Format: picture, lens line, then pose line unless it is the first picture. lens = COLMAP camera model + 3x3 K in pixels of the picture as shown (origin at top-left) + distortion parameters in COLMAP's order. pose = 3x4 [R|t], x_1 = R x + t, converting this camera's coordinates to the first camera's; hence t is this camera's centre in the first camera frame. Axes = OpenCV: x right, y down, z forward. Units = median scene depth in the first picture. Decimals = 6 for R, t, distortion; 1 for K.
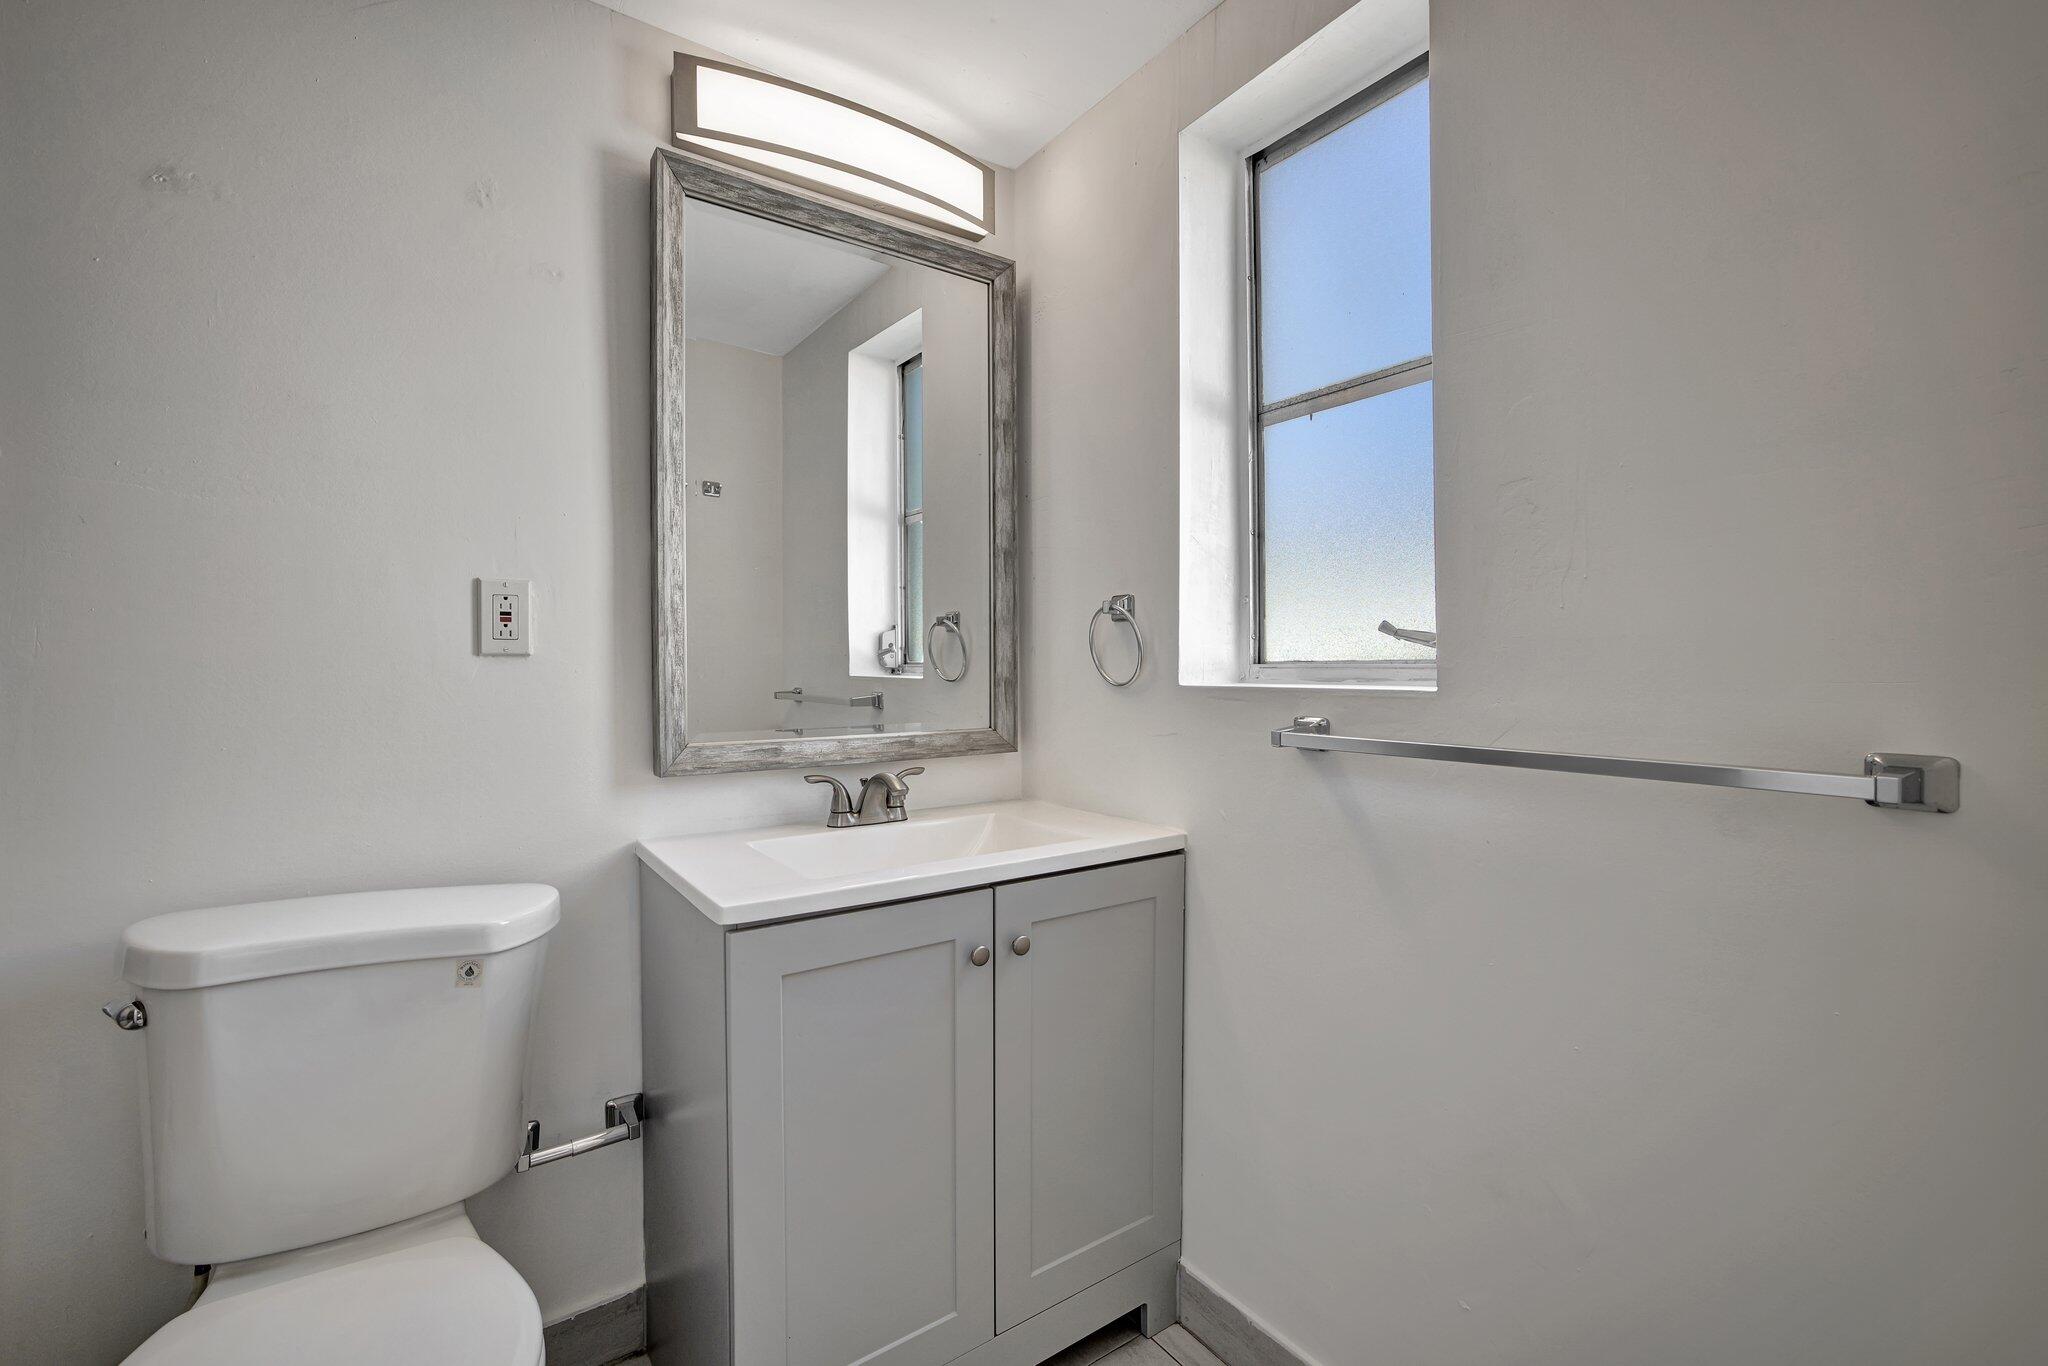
lens RADIAL K [[874.2, 0, 1029.7], [0, 874.2, 670.6], [0, 0, 1]] dist [-0.024890, 0.012280]
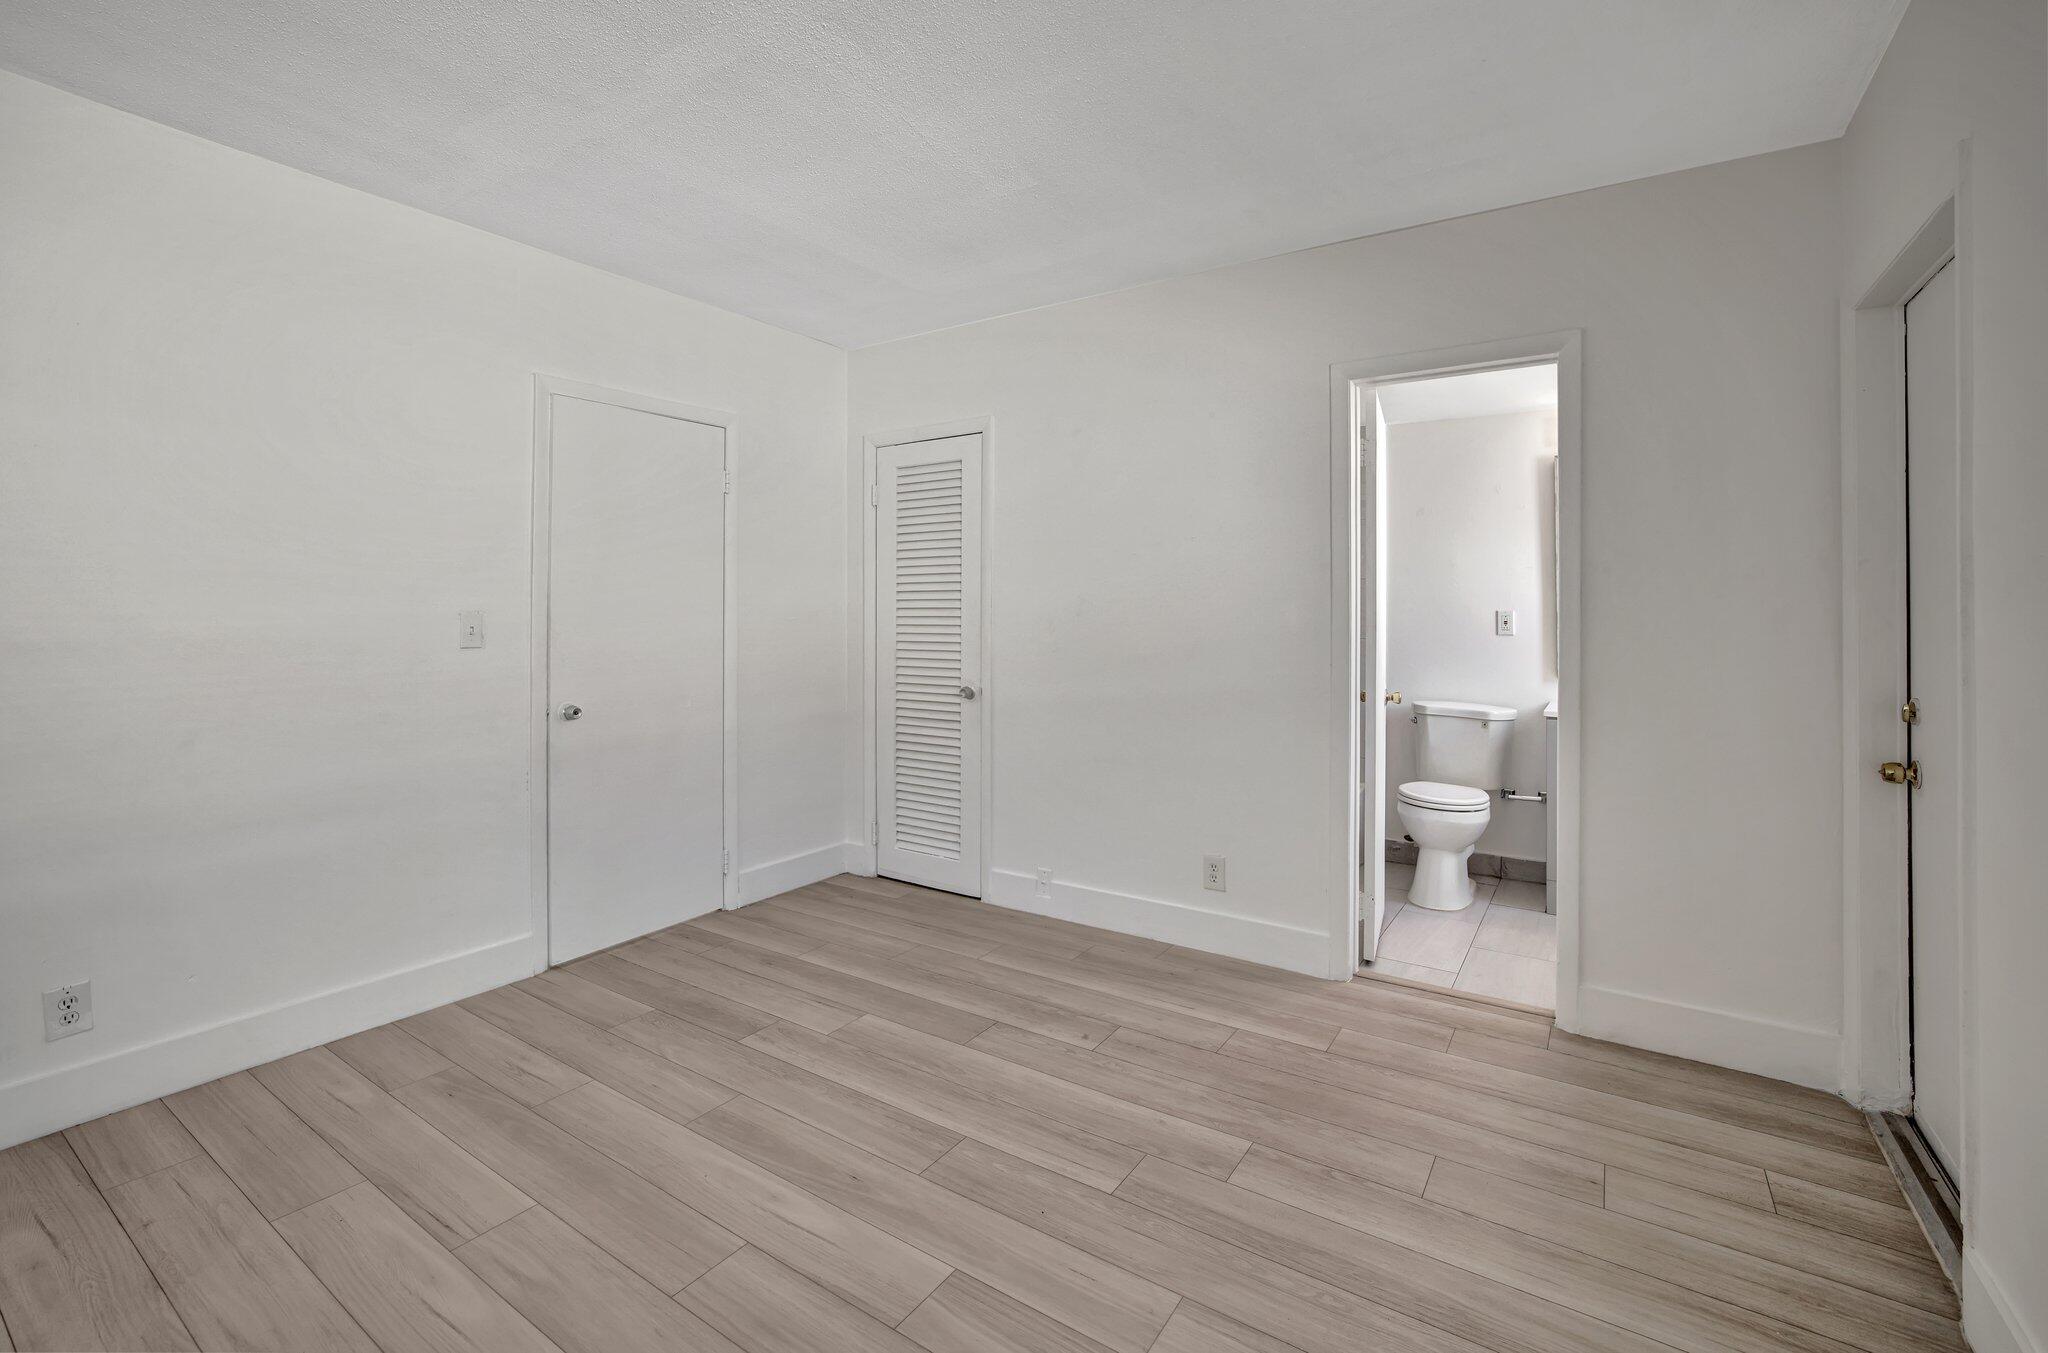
lens RADIAL K [[921.0, 0, 1001.6], [0, 921.0, 607.5], [0, 0, 1]] dist [-0.017533, 0.001714]
pose [[0.326156, -0.003394, -0.945310, 1.744856], [0.002790, 0.999993, -0.002628, -0.102816], [0.945312, -0.001781, 0.326163, -1.626178]]
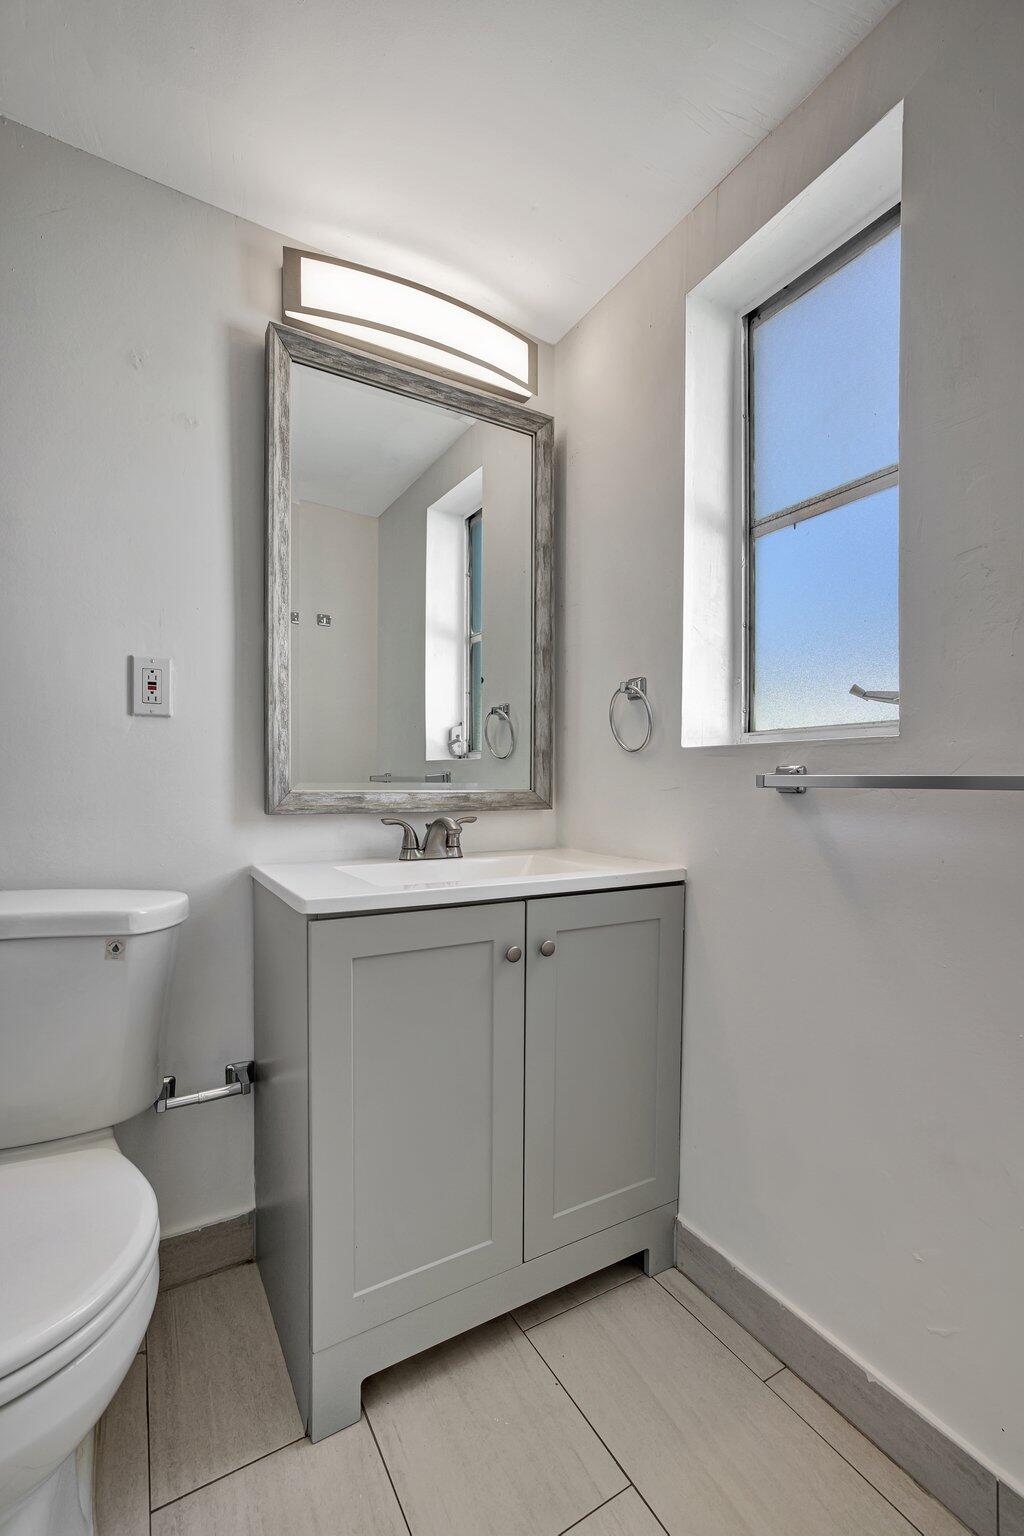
lens RADIAL K [[674.9, 0, 521.9], [0, 674.9, 791.3], [0, 0, 1]] dist [-0.020678, 0.010465]
pose [[0.996686, 0.009596, -0.080779, 0.025874], [-0.009047, 0.999933, 0.007156, 0.075722], [0.080842, -0.006401, 0.996706, 0.040873]]
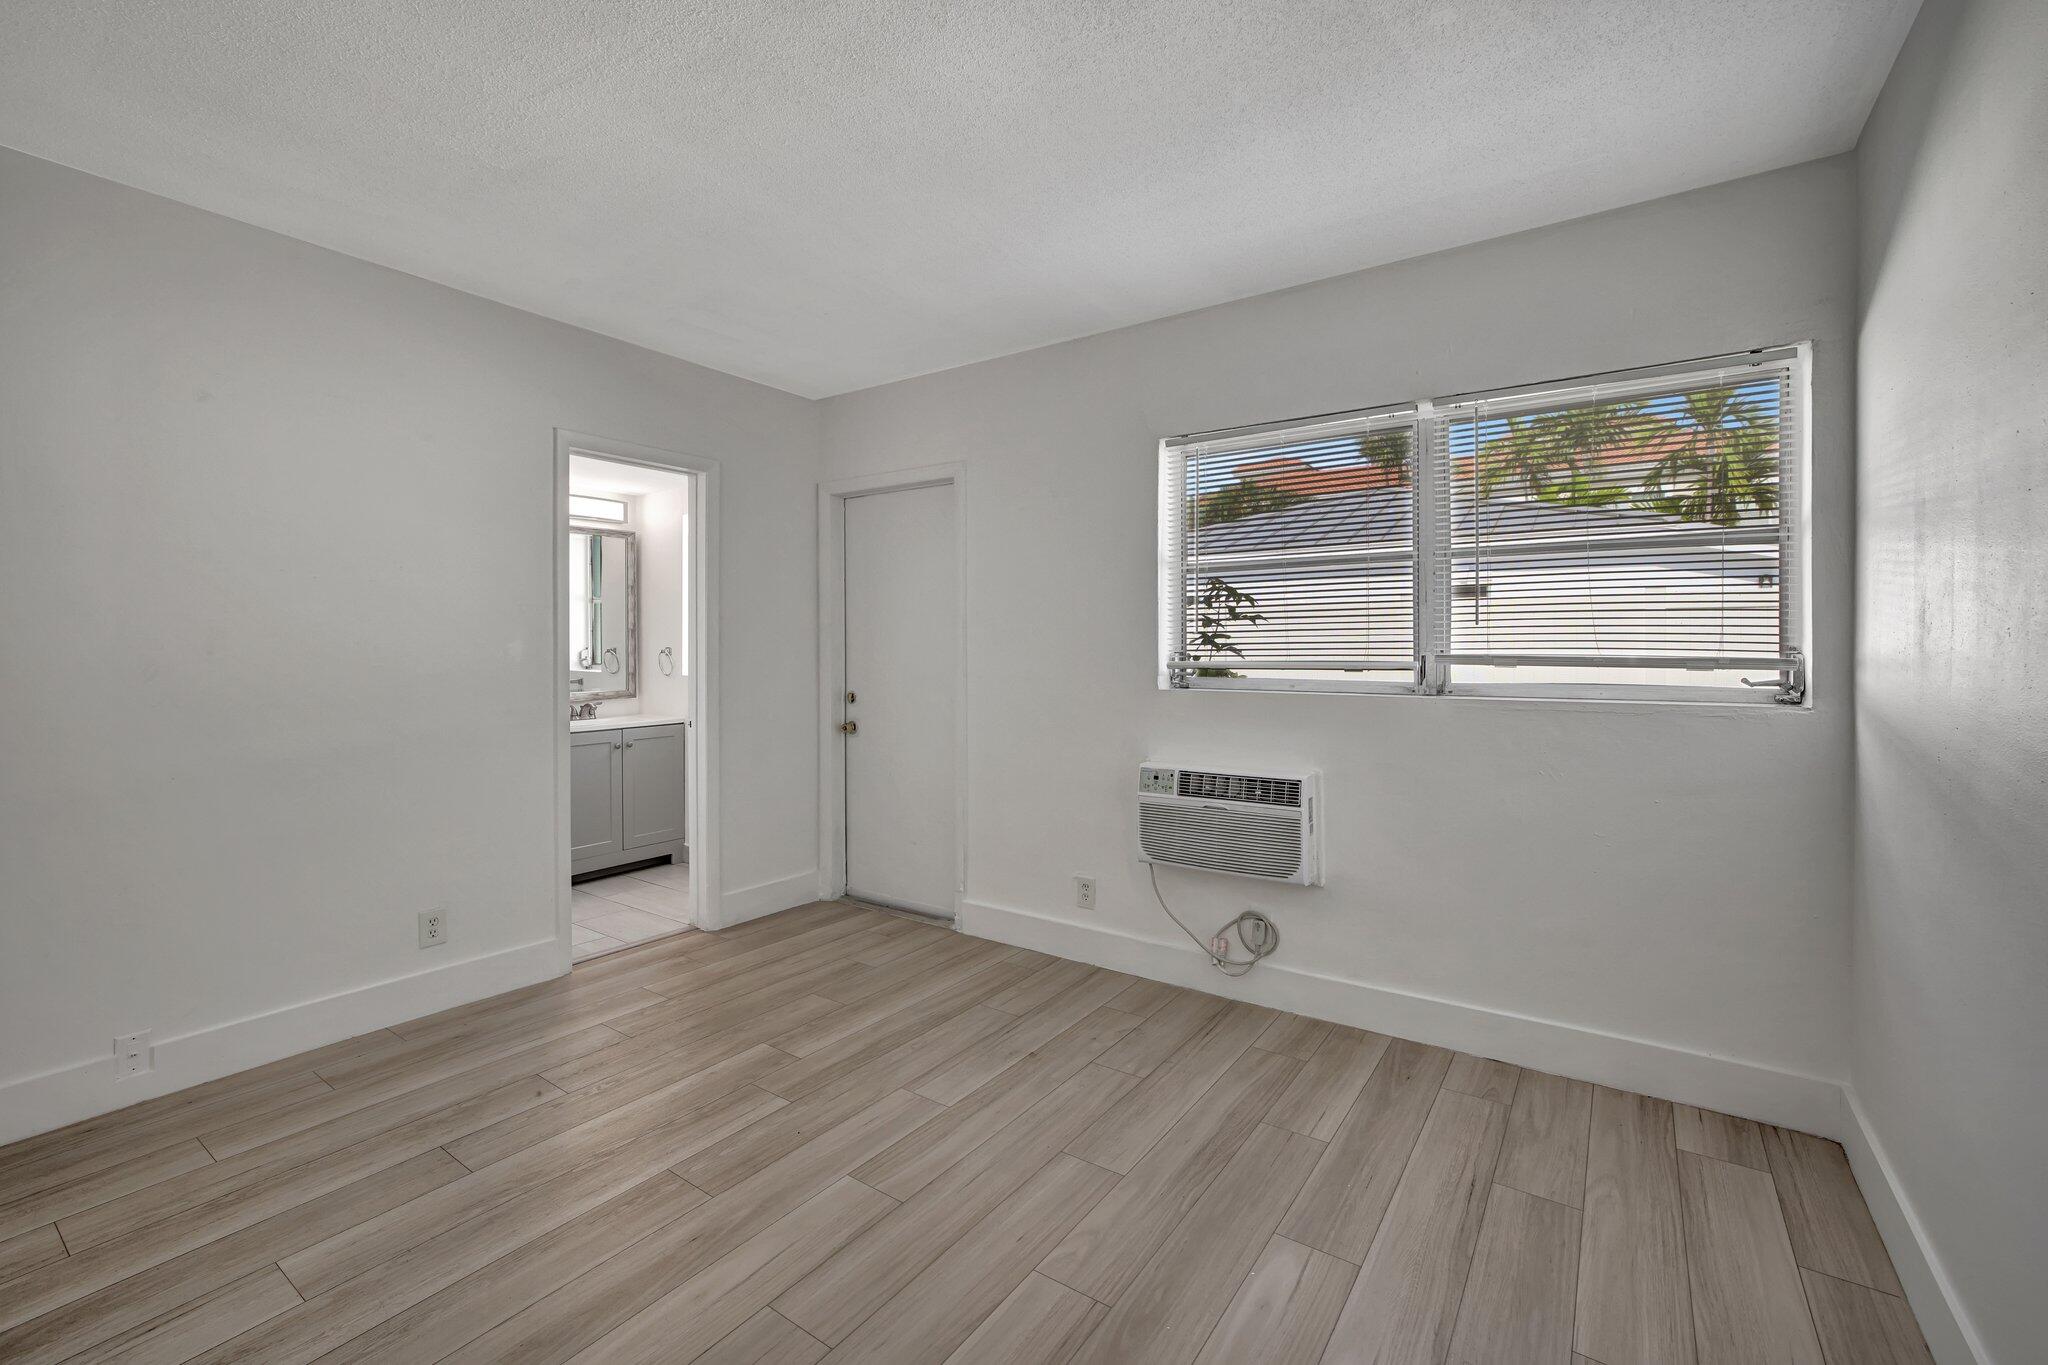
lens RADIAL K [[874.2, 0, 1023.6], [0, 874.2, 661.8], [0, 0, 1]] dist [-0.024890, 0.012280]
pose [[0.944714, -0.001321, 0.327894, 0.324717], [-0.004433, 0.999849, 0.016800, -0.105639], [-0.327867, -0.017325, 0.944565, -2.777641]]
